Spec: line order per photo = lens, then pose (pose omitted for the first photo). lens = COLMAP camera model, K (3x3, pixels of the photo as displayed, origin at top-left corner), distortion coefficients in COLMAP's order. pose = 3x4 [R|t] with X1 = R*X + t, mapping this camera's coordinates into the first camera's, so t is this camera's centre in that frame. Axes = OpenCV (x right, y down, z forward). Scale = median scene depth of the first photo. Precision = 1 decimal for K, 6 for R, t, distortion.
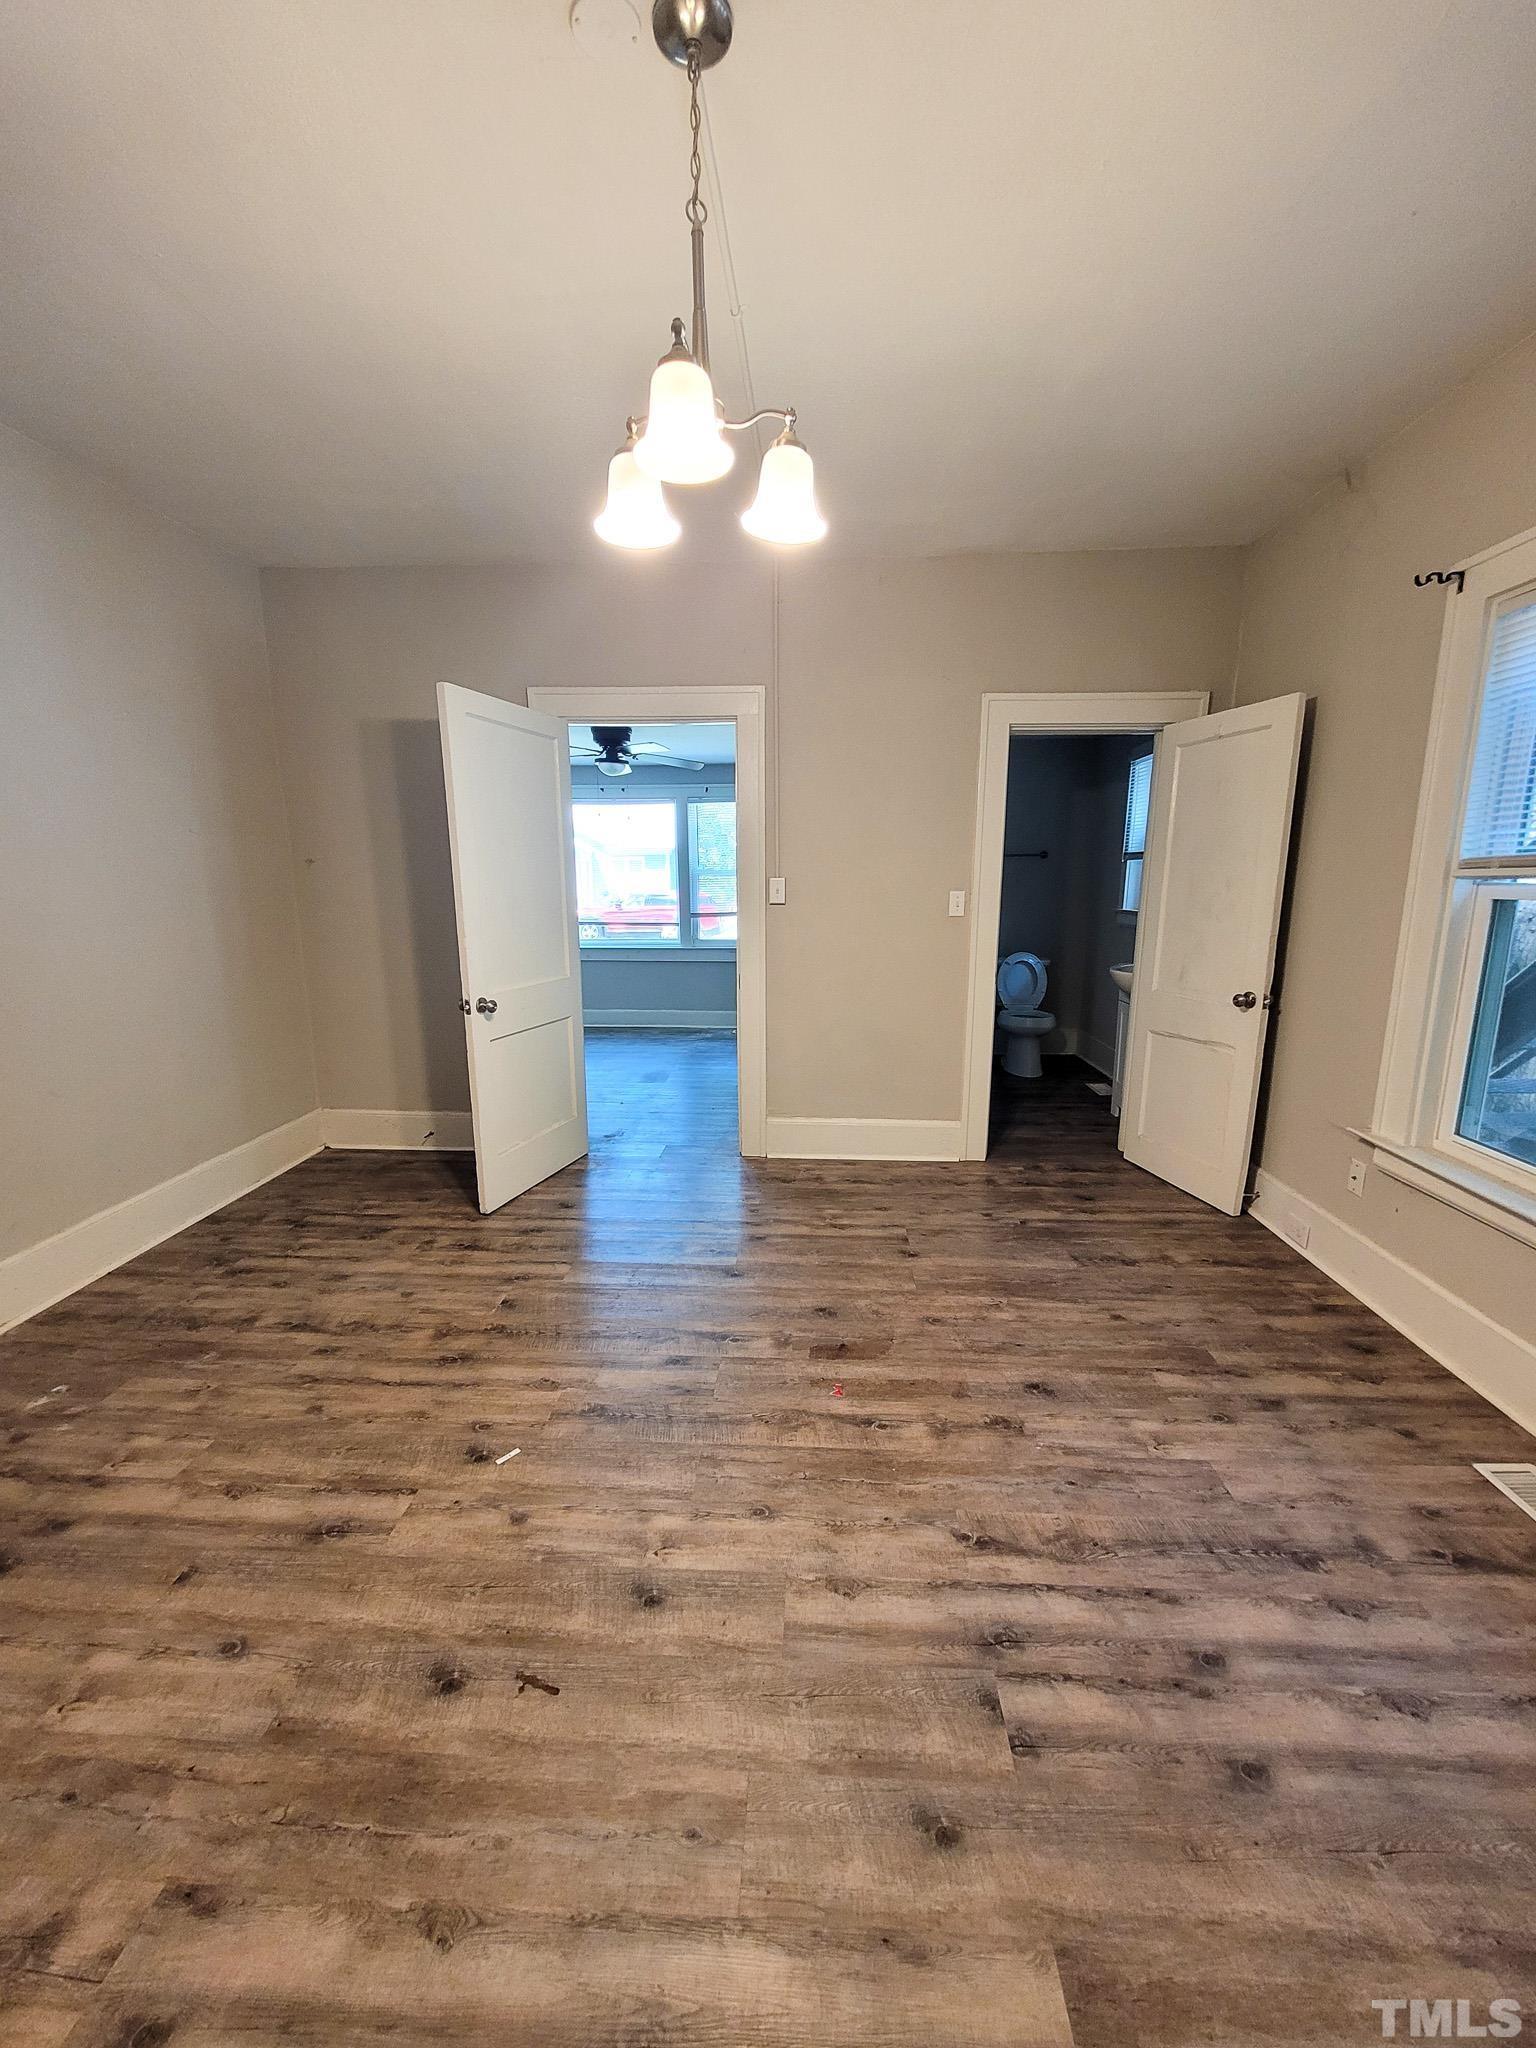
lens RADIAL K [[795.9, 0, 796.3], [0, 795.9, 1035.2], [0, 0, 1]] dist [0.000741, 0.000031]
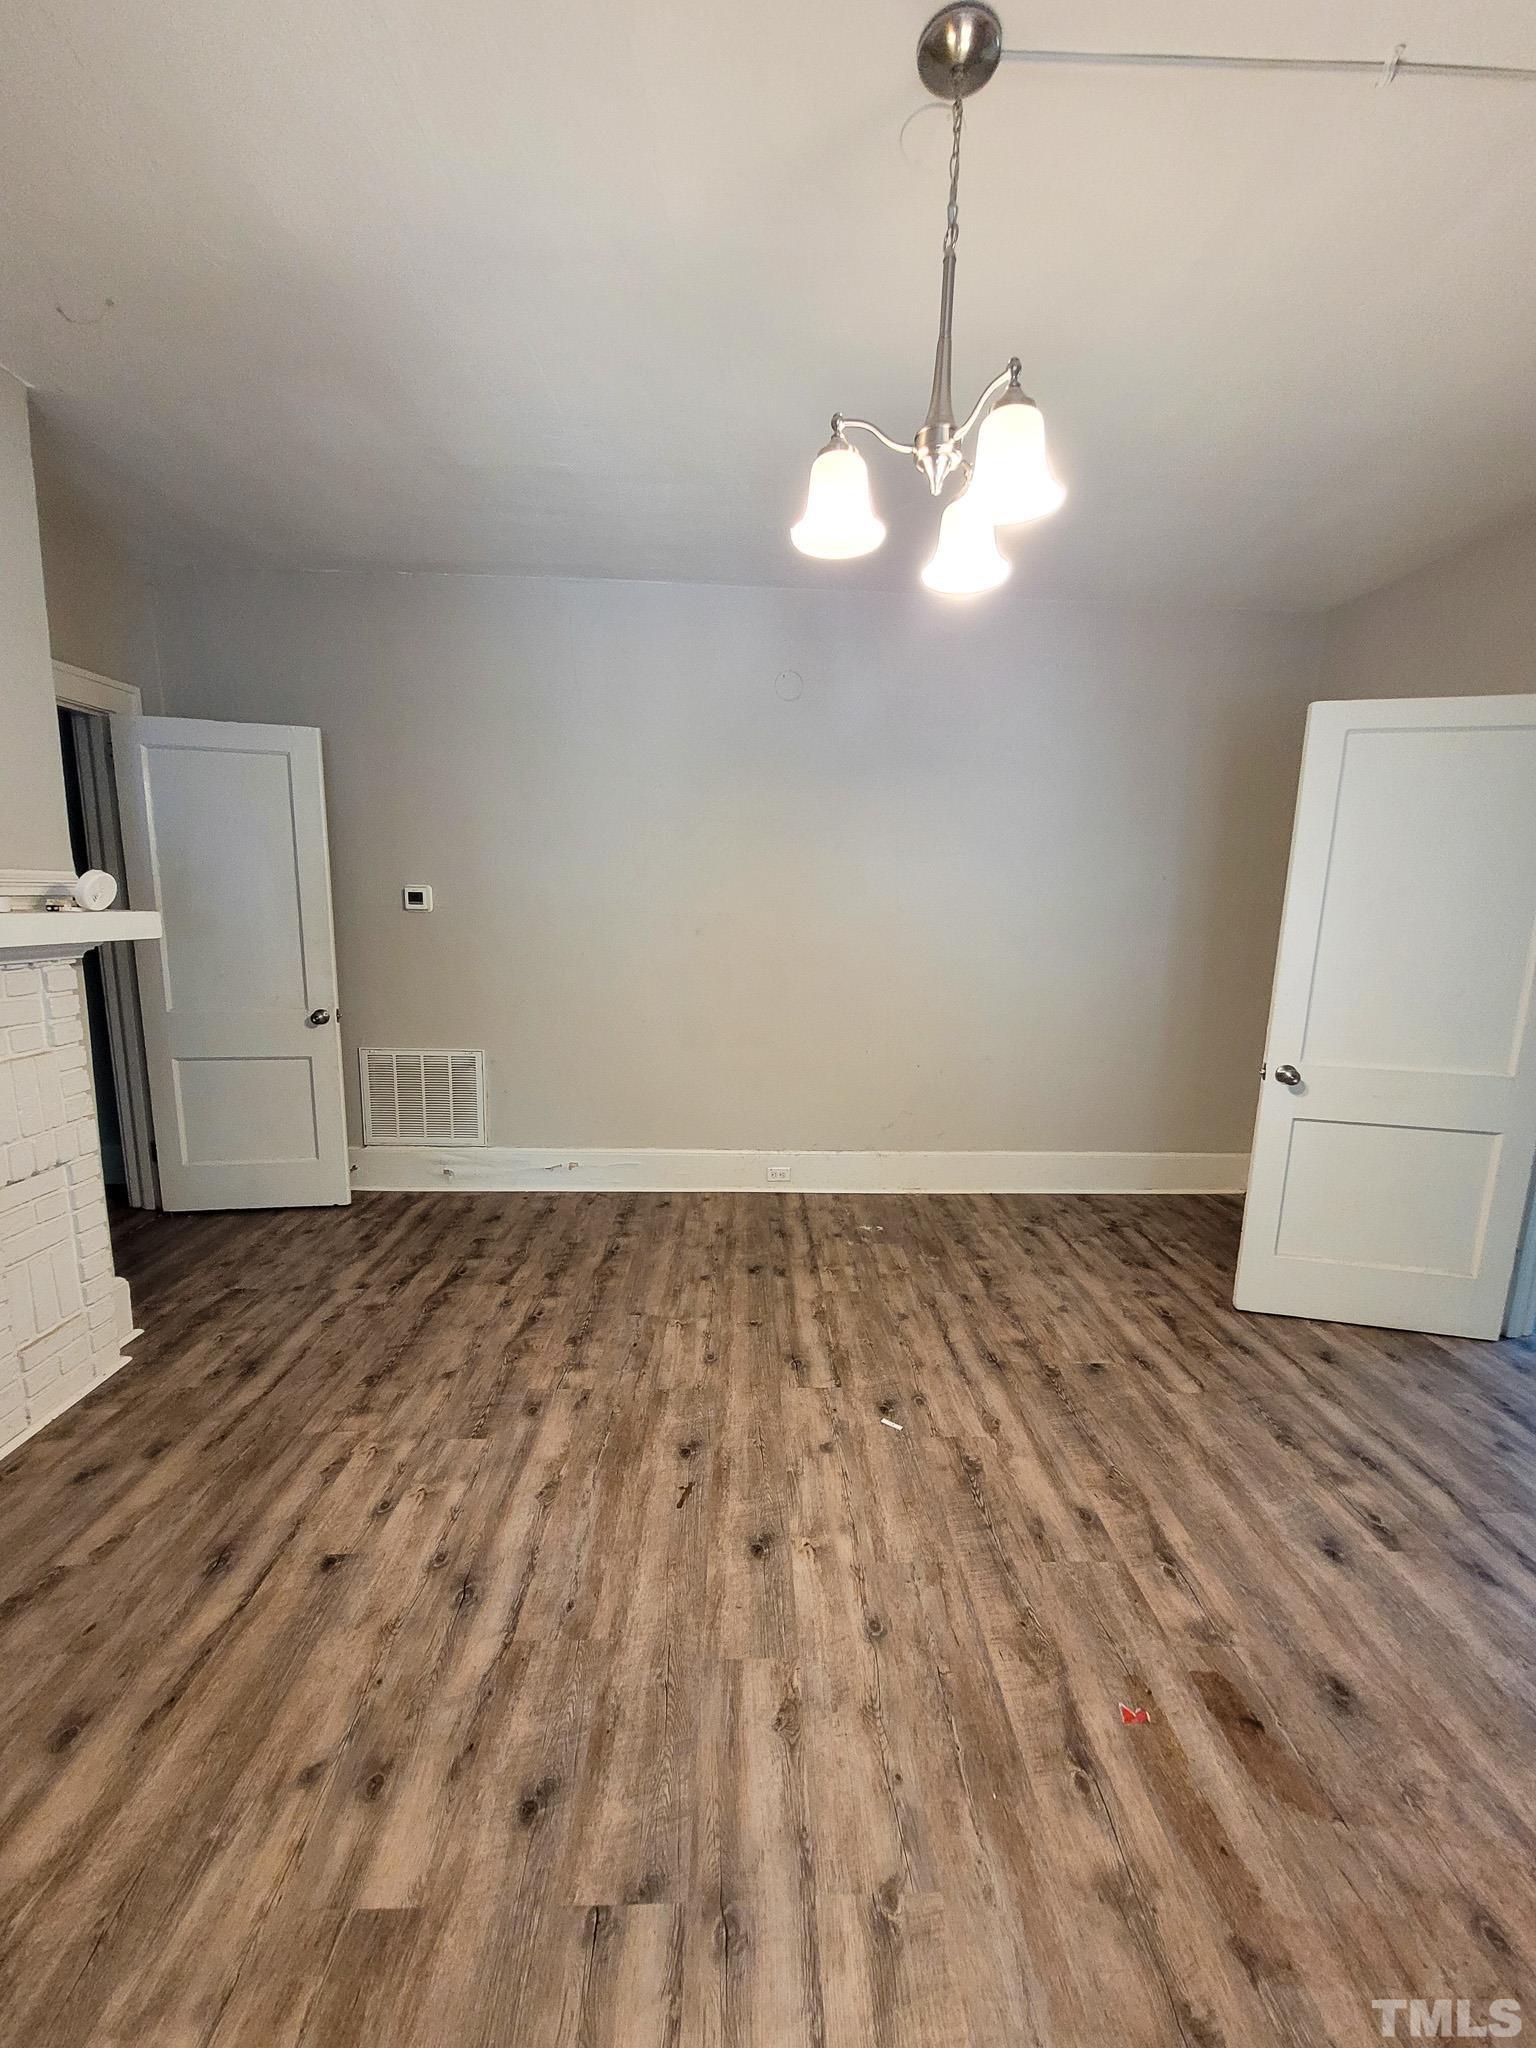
lens RADIAL K [[813.8, 0, 765.6], [0, 813.8, 1017.5], [0, 0, 1]] dist [0.001319, -0.000240]
pose [[0.069412, 0.147404, -0.986638, 0.643157], [-0.220886, 0.966745, 0.128892, -0.131845], [0.972827, 0.208987, 0.099663, 0.556147]]
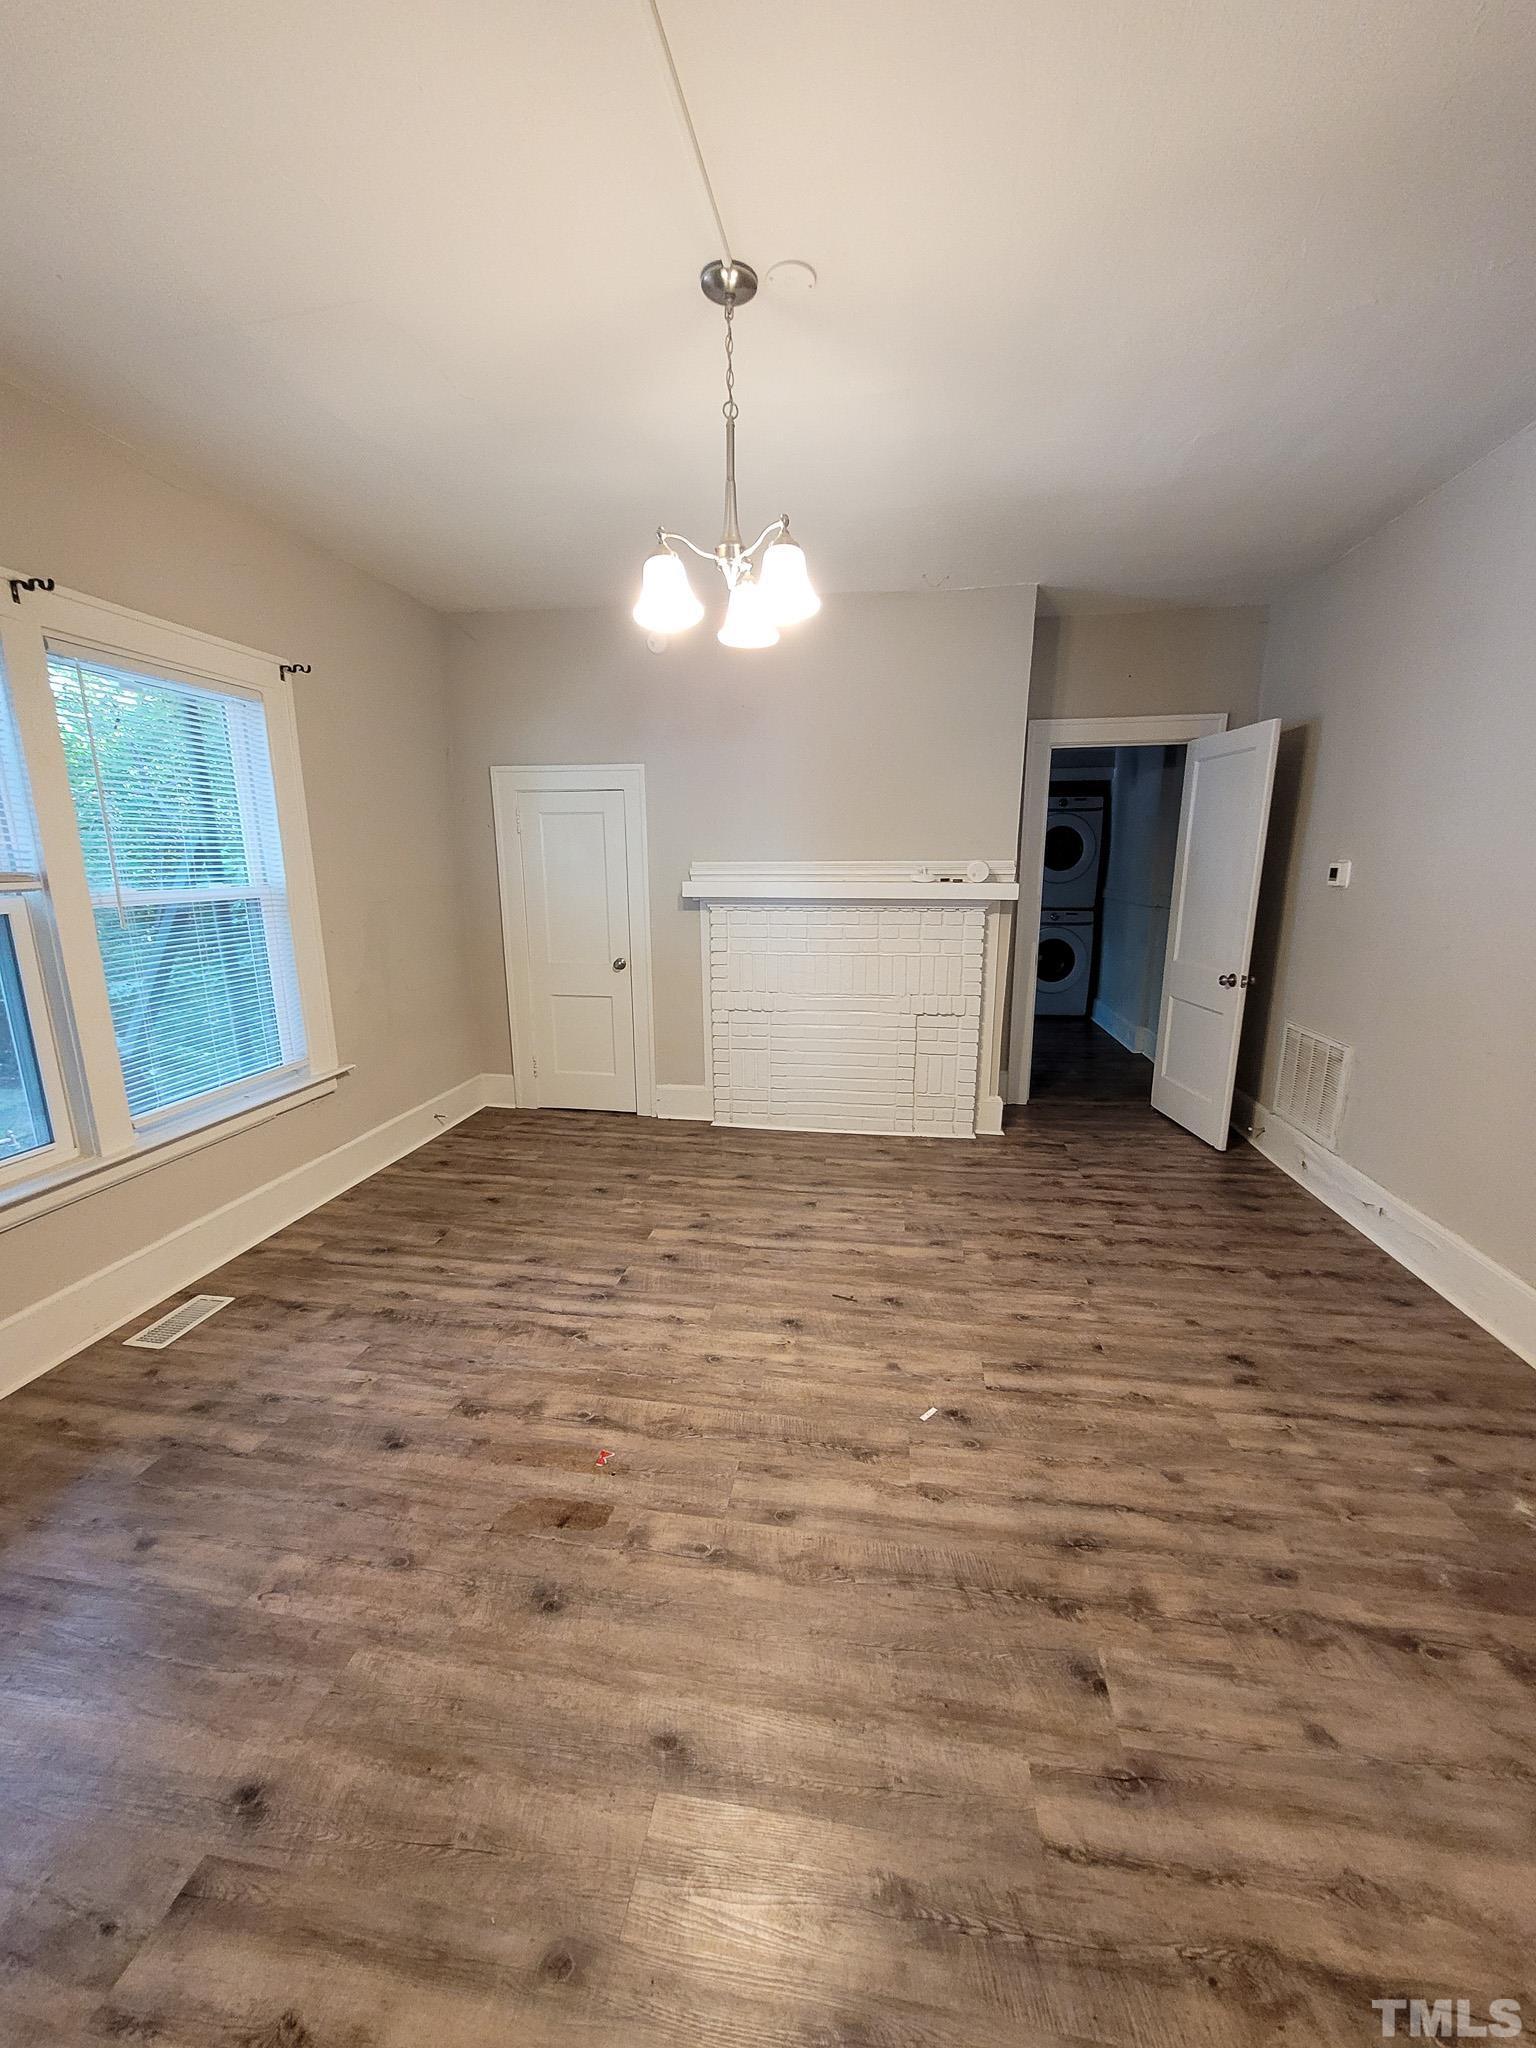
lens RADIAL K [[813.8, 0, 776.4], [0, 813.8, 1023.0], [0, 0, 1]] dist [0.001319, -0.000240]
pose [[-0.992111, -0.017802, 0.124090, -0.266464], [0.031488, 0.922742, 0.384130, -0.387614], [-0.121341, 0.385007, -0.914902, 1.744191]]
